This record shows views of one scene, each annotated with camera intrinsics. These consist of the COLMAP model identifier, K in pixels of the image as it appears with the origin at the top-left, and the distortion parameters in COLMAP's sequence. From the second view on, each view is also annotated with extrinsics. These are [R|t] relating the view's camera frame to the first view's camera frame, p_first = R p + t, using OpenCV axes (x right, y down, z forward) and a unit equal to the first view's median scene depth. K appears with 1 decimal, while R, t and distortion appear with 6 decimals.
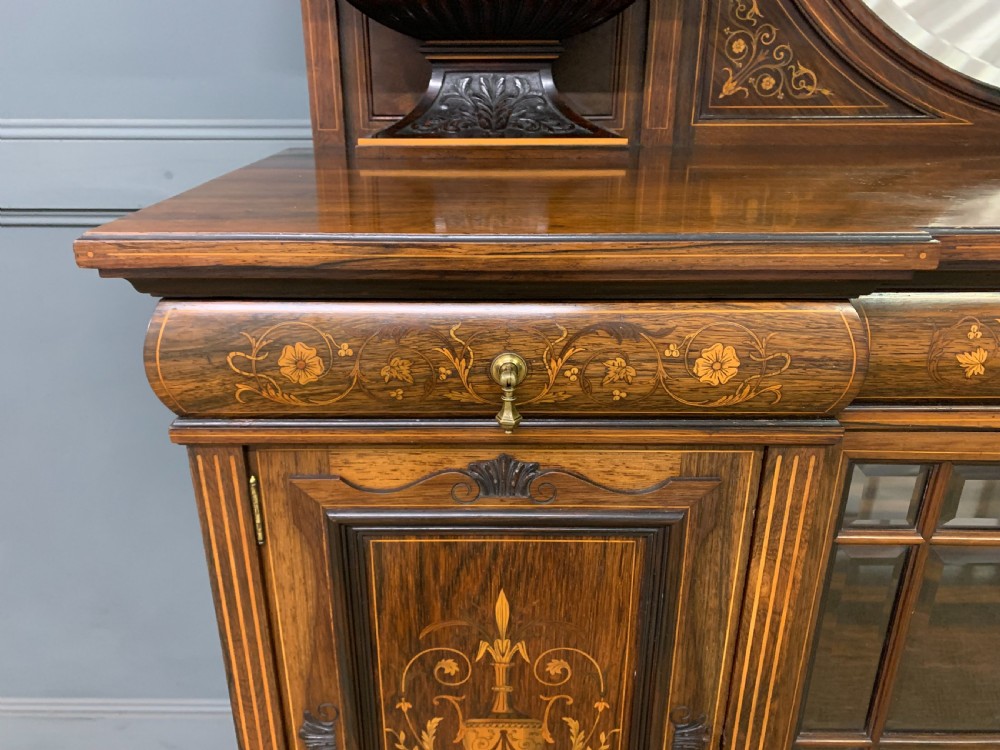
lens RADIAL K [[775.8, 0, 493.4], [0, 775.8, 376.8], [0, 0, 1]] dist [0.016079, -0.007313]
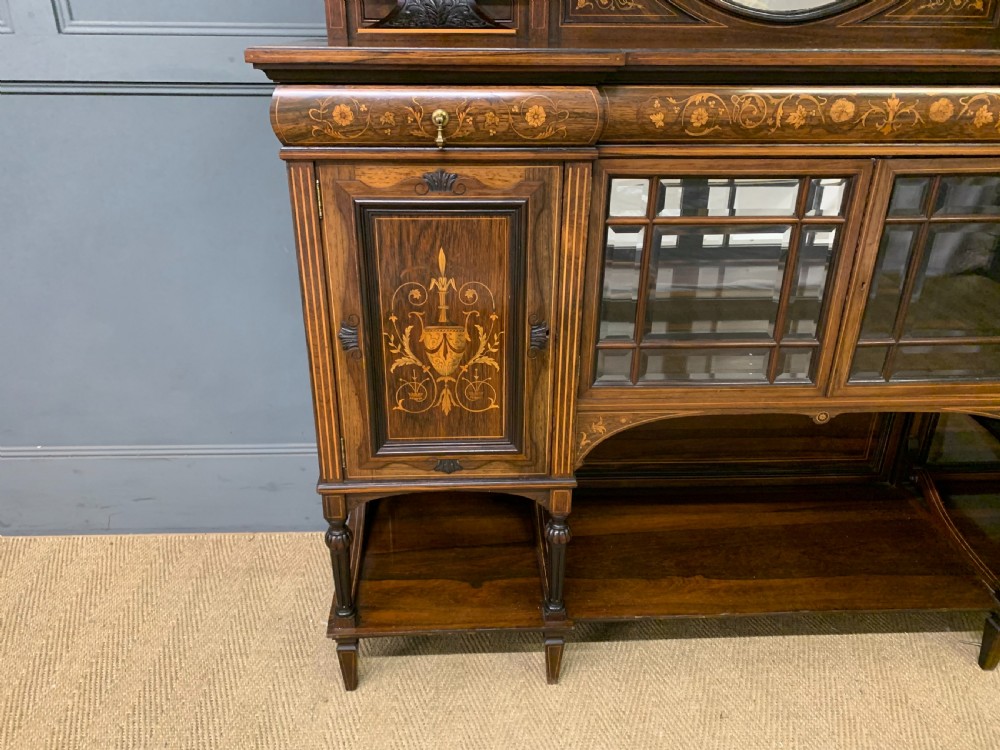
lens RADIAL K [[765.2, 0, 494.9], [0, 765.2, 375.7], [0, 0, 1]] dist [0.071627, -0.087866]
pose [[0.998943, -0.012790, 0.044142, 0.058329], [0.010864, 0.998989, 0.043612, 0.527899], [-0.044655, -0.043086, 0.998073, -1.015109]]
